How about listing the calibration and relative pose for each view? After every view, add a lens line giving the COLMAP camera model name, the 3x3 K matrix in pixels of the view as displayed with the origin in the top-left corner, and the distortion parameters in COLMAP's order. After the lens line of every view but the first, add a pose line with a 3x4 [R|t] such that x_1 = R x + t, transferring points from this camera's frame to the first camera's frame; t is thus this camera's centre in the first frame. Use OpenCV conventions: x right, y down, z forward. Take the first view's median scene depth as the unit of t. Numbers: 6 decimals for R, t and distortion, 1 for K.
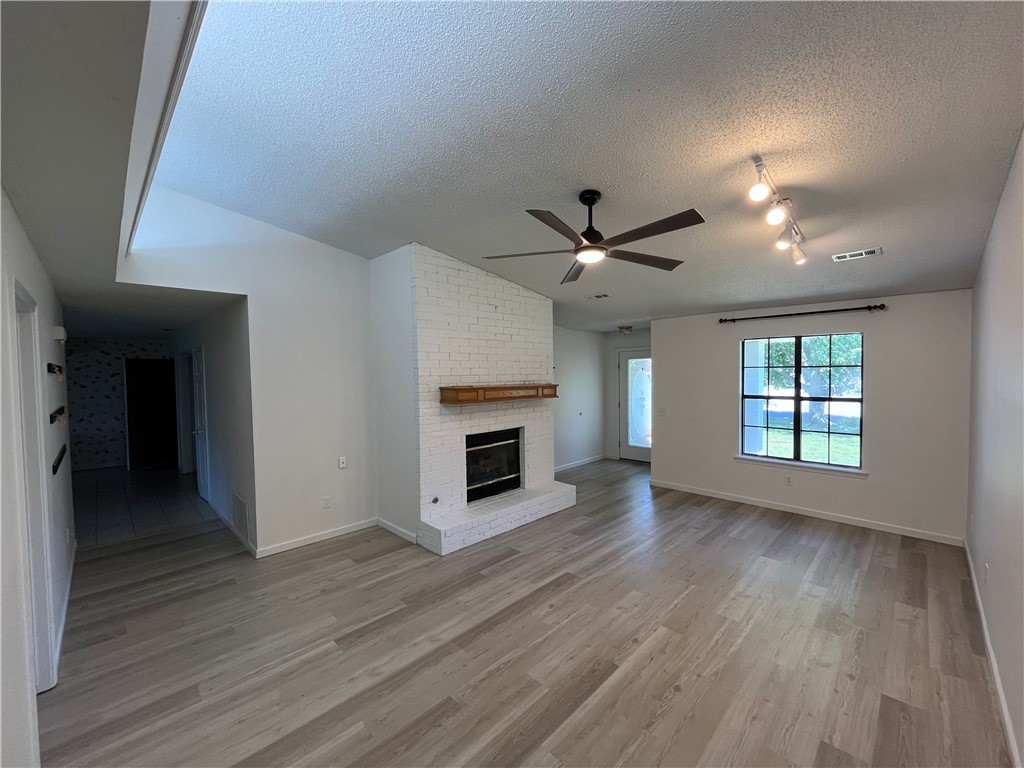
lens RADIAL K [[411.1, 0, 513.1], [0, 411.1, 385.2], [0, 0, 1]] dist [-0.001998, -0.000114]
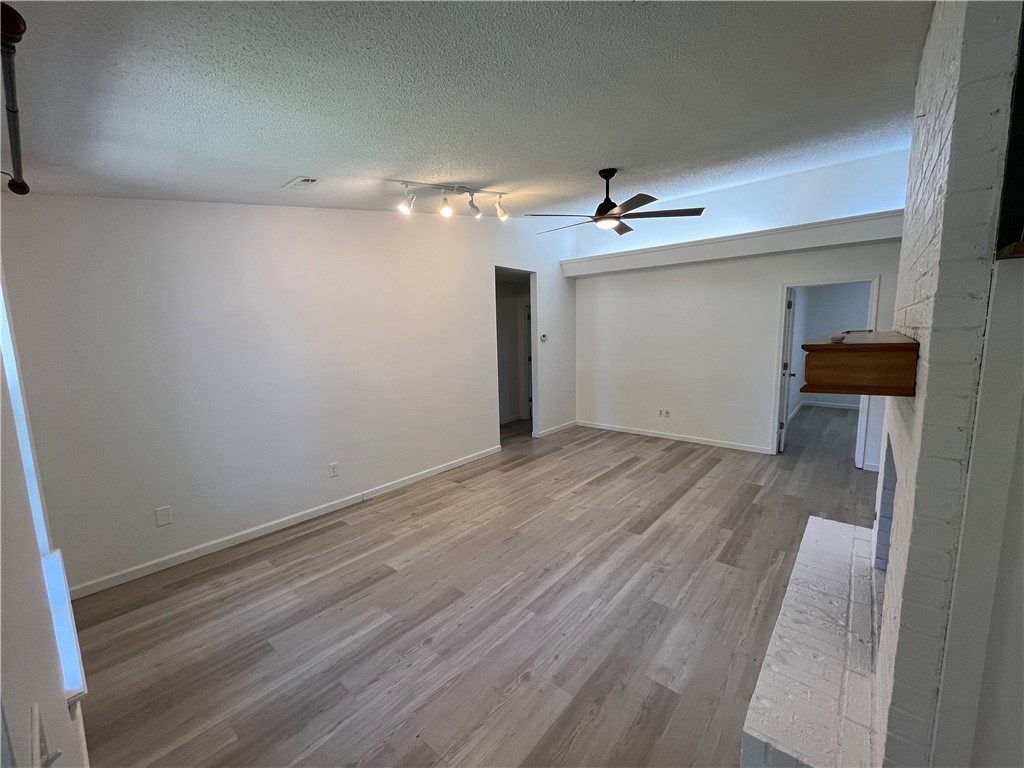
lens RADIAL K [[411.1, 0, 511.3], [0, 411.1, 385.0], [0, 0, 1]] dist [-0.001998, -0.000114]
pose [[-0.996723, 0.041627, -0.069358, 0.499737], [0.029802, 0.986086, 0.163543, -0.039942], [0.075201, 0.160941, -0.984095, 1.944815]]
